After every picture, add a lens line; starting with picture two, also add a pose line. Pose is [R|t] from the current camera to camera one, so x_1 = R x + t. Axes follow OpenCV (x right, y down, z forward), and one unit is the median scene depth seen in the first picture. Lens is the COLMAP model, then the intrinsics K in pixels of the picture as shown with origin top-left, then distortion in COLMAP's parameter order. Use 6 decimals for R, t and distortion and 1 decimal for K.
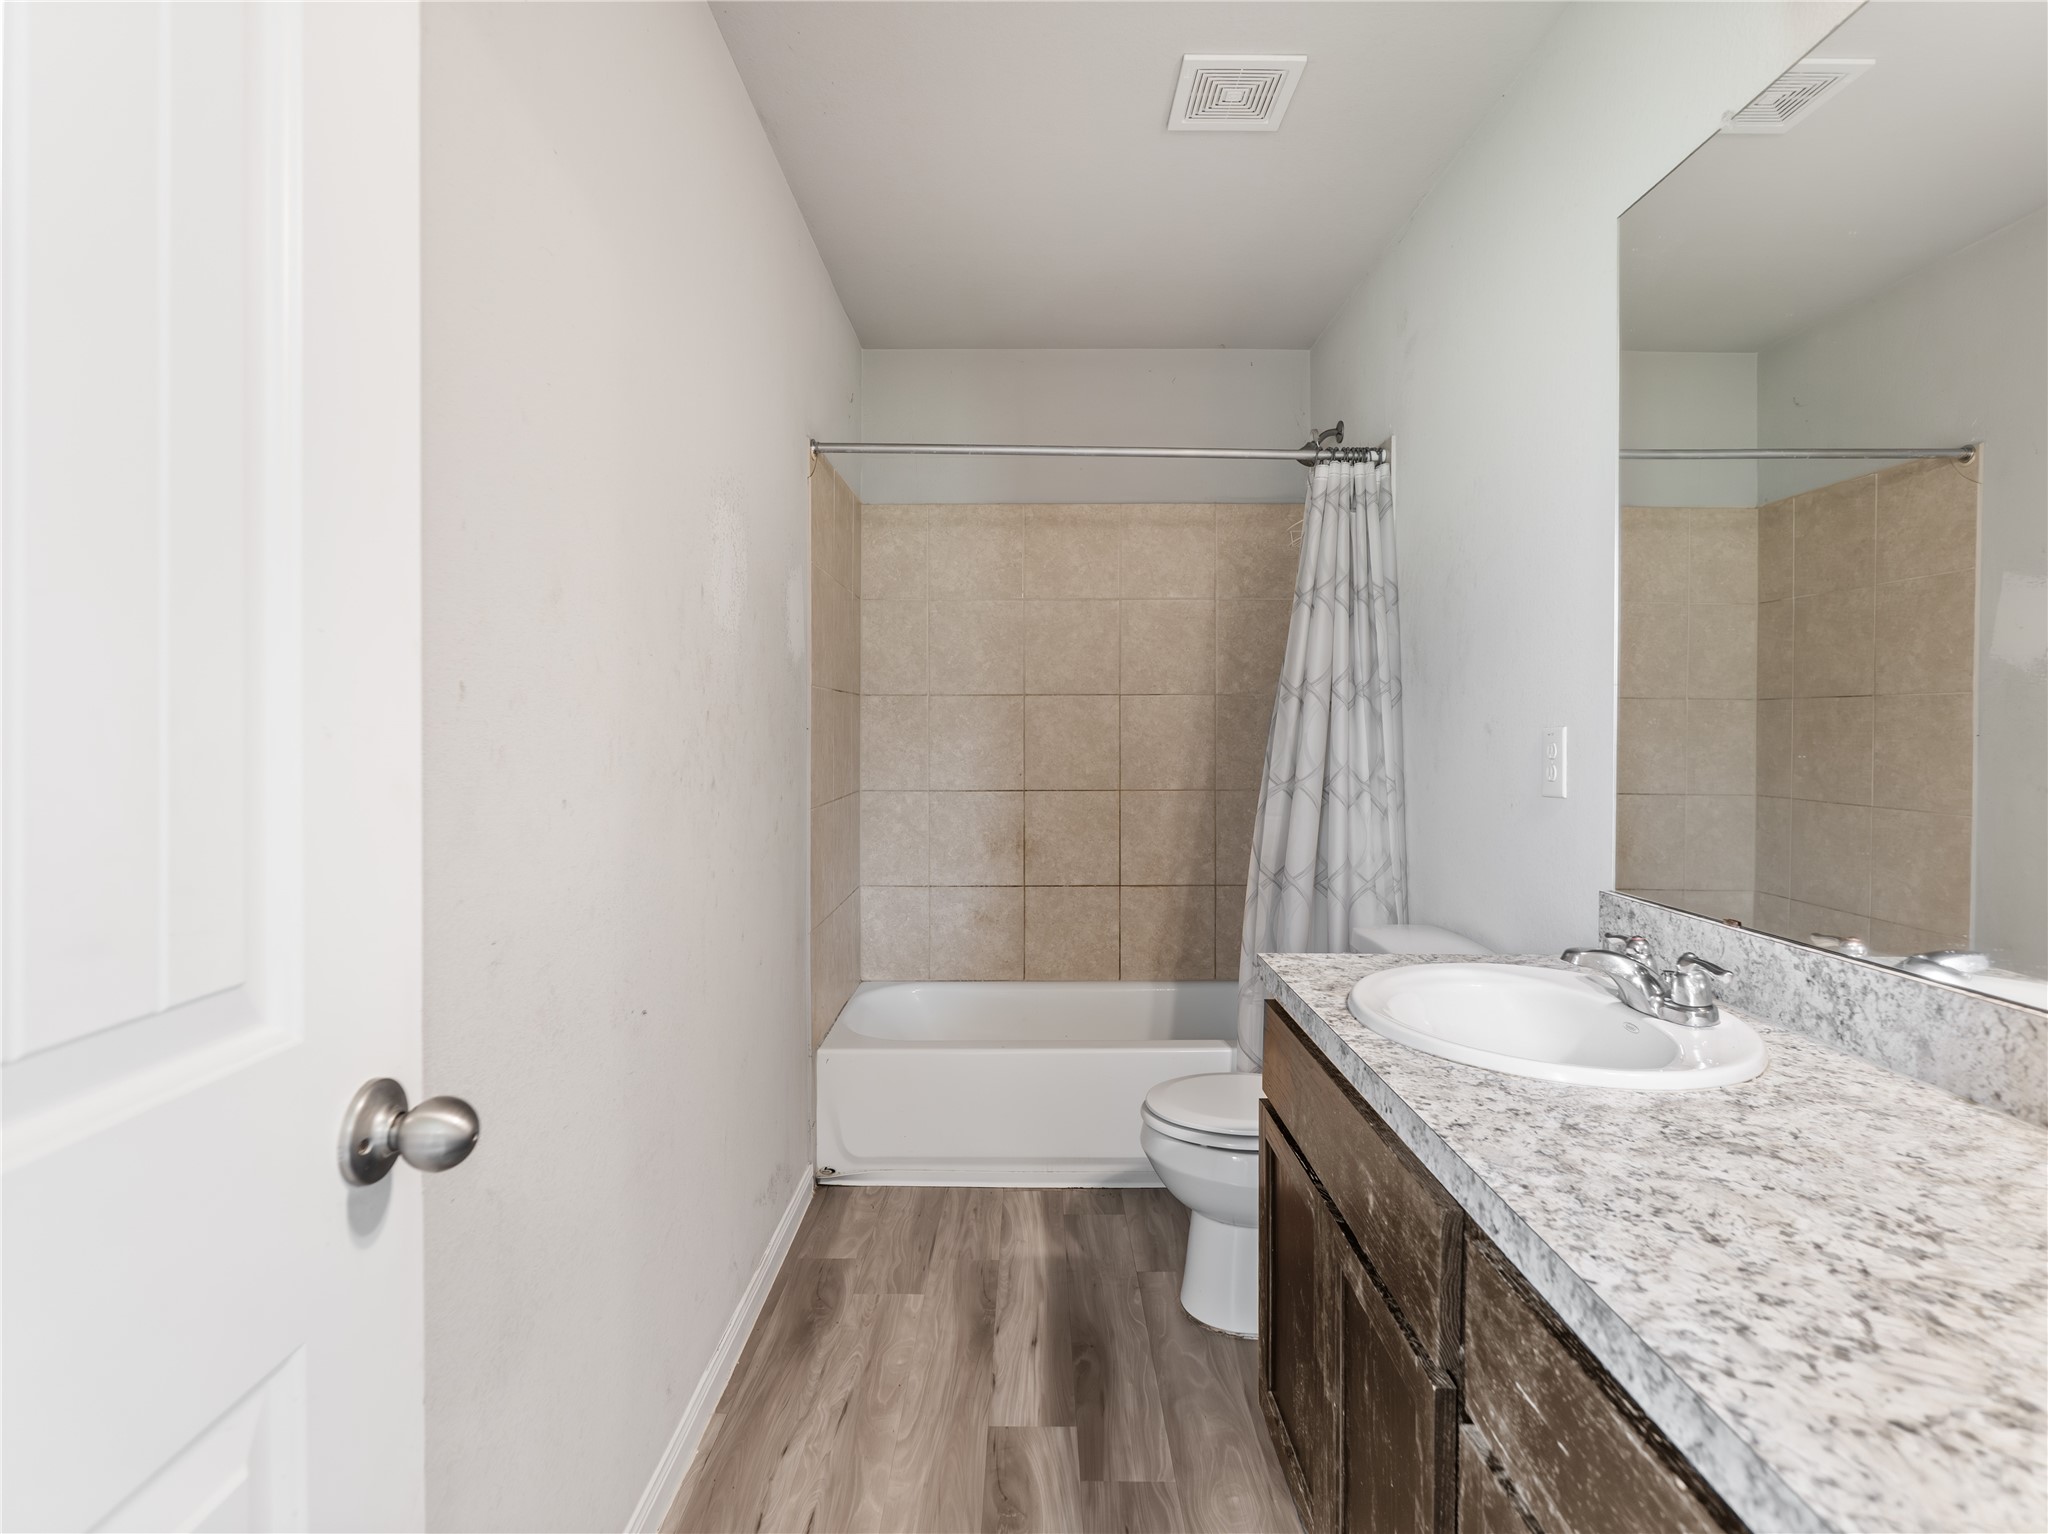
lens RADIAL K [[1029.8, 0, 1030.4], [0, 1029.8, 739.0], [0, 0, 1]] dist [-0.003901, 0.001681]
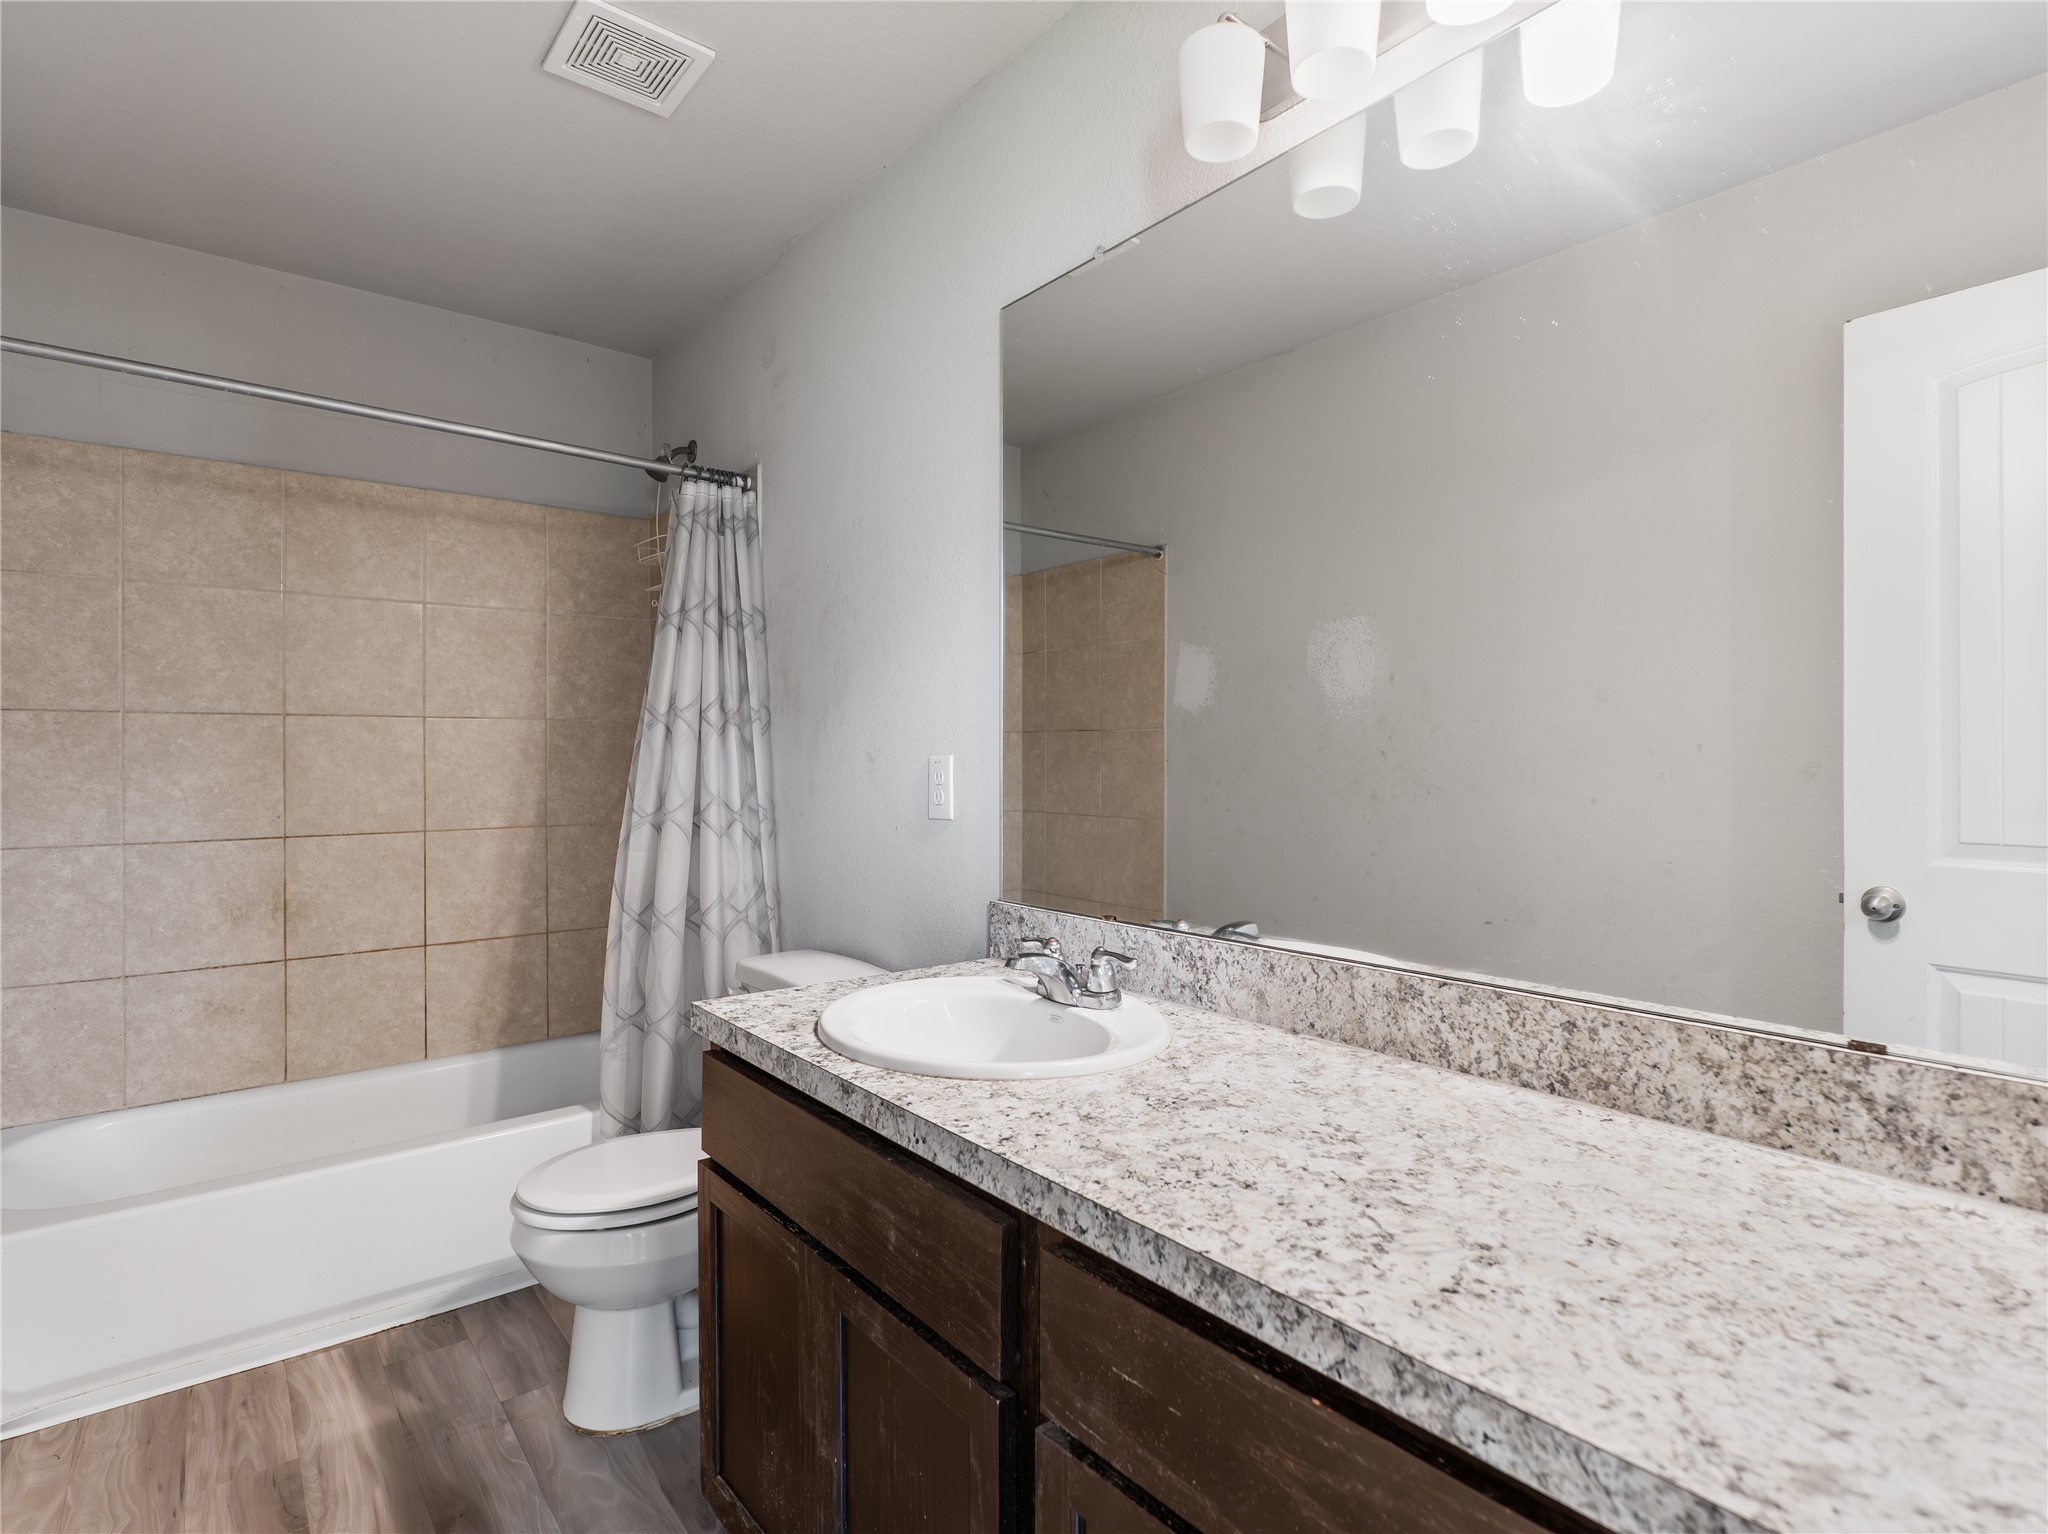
lens RADIAL K [[1031.8, 0, 1021.3], [0, 1031.8, 755.8], [0, 0, 1]] dist [-0.004026, 0.000454]
pose [[0.781094, -0.001812, 0.624411, -0.093586], [0.008456, 0.999935, -0.007676, -0.001581], [-0.624356, 0.011276, 0.781058, 0.072950]]
